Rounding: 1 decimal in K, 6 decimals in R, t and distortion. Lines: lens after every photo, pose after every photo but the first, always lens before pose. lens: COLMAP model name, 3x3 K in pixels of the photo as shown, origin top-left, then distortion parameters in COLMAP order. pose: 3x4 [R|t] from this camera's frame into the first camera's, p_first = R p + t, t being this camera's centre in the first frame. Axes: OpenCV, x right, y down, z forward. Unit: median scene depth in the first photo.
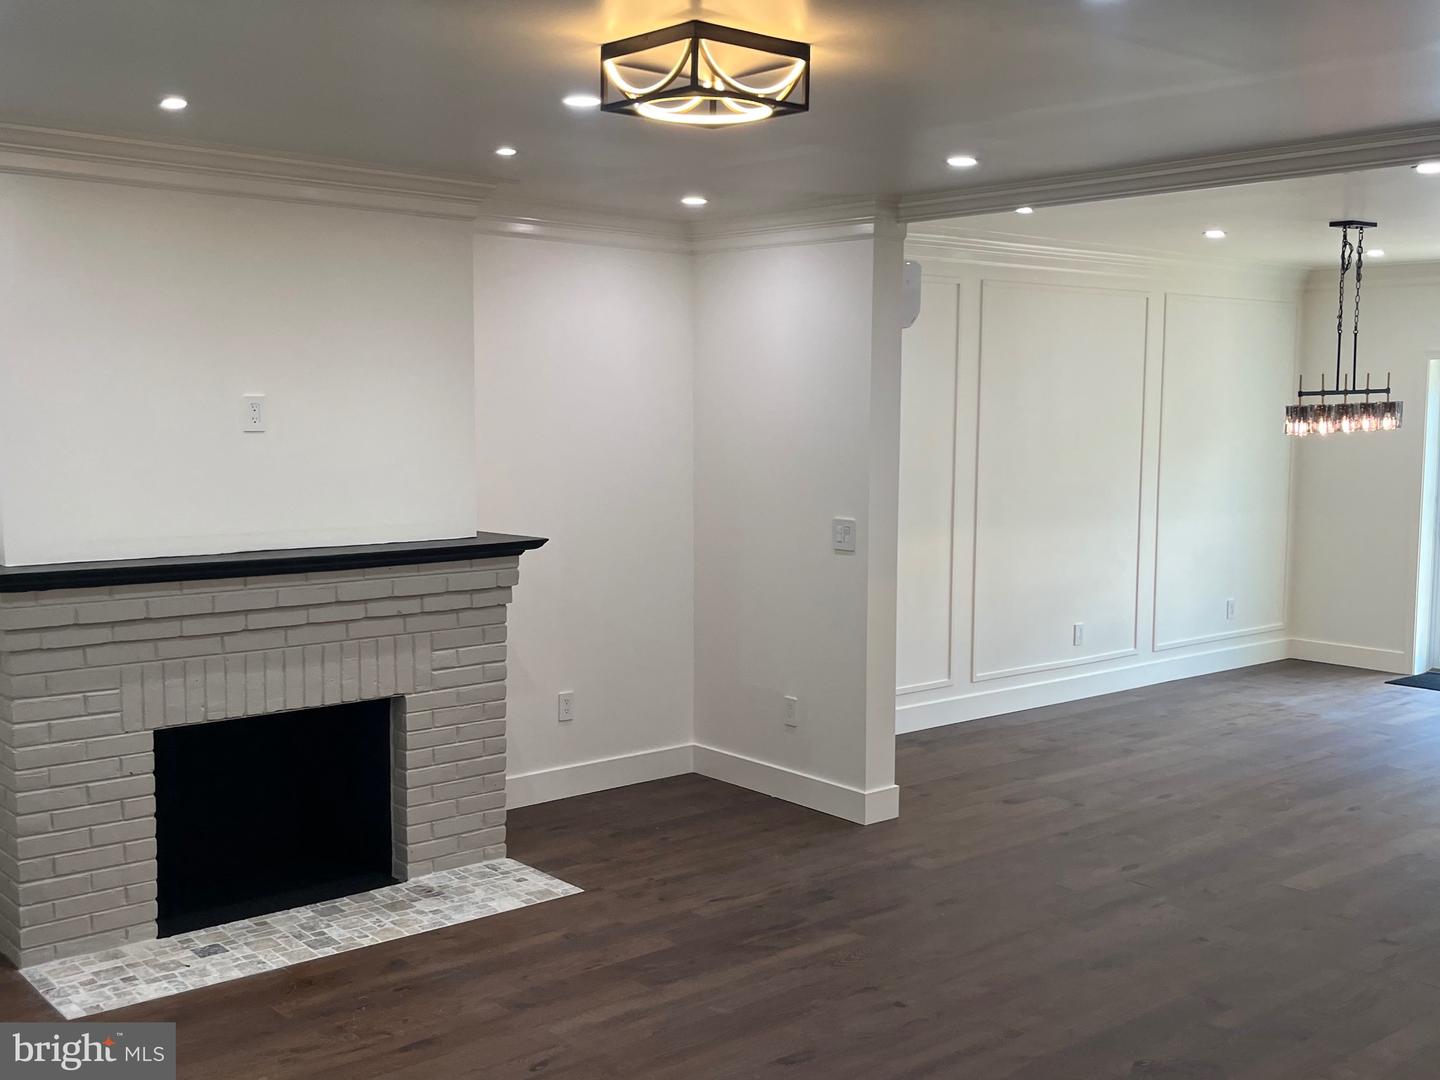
lens RADIAL K [[1547.6, 0, 720.0], [0, 1547.6, 540.0], [0, 0, 1]] dist [0.051388, -0.011662]
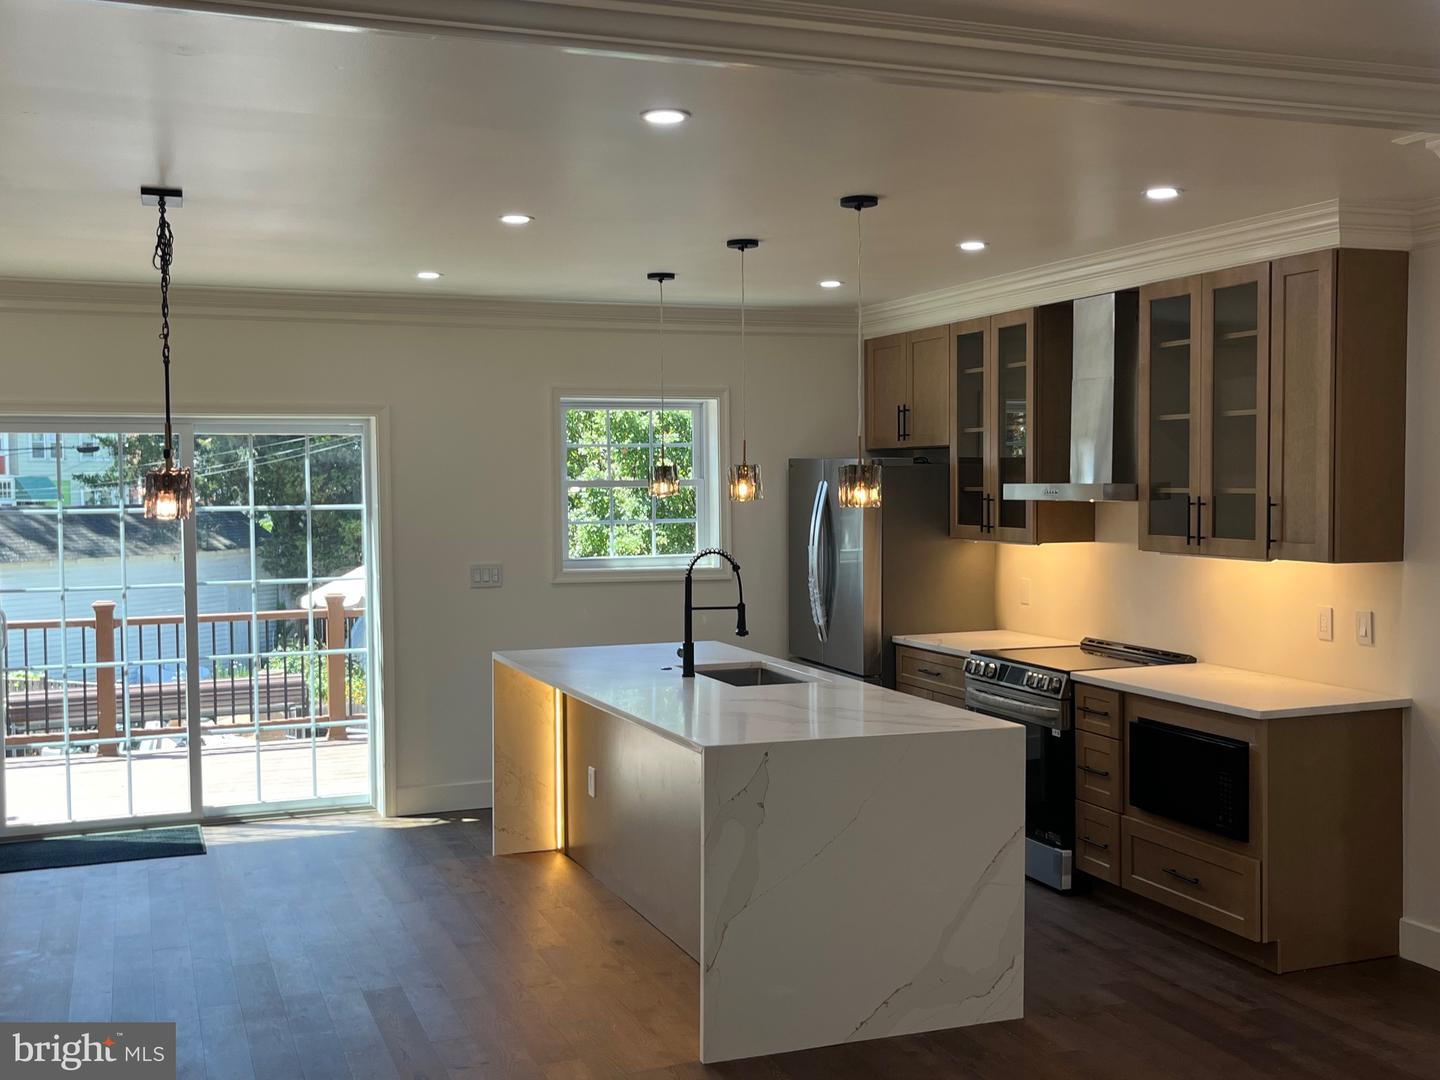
lens RADIAL K [[1535.9, 0, 728.0], [0, 1535.9, 546.4], [0, 0, 1]] dist [0.120296, -0.339400]
pose [[0.335926, -0.053267, 0.940381, -0.134625], [0.096002, 0.995136, 0.022074, -0.047262], [-0.936983, 0.082863, 0.339406, 0.562979]]
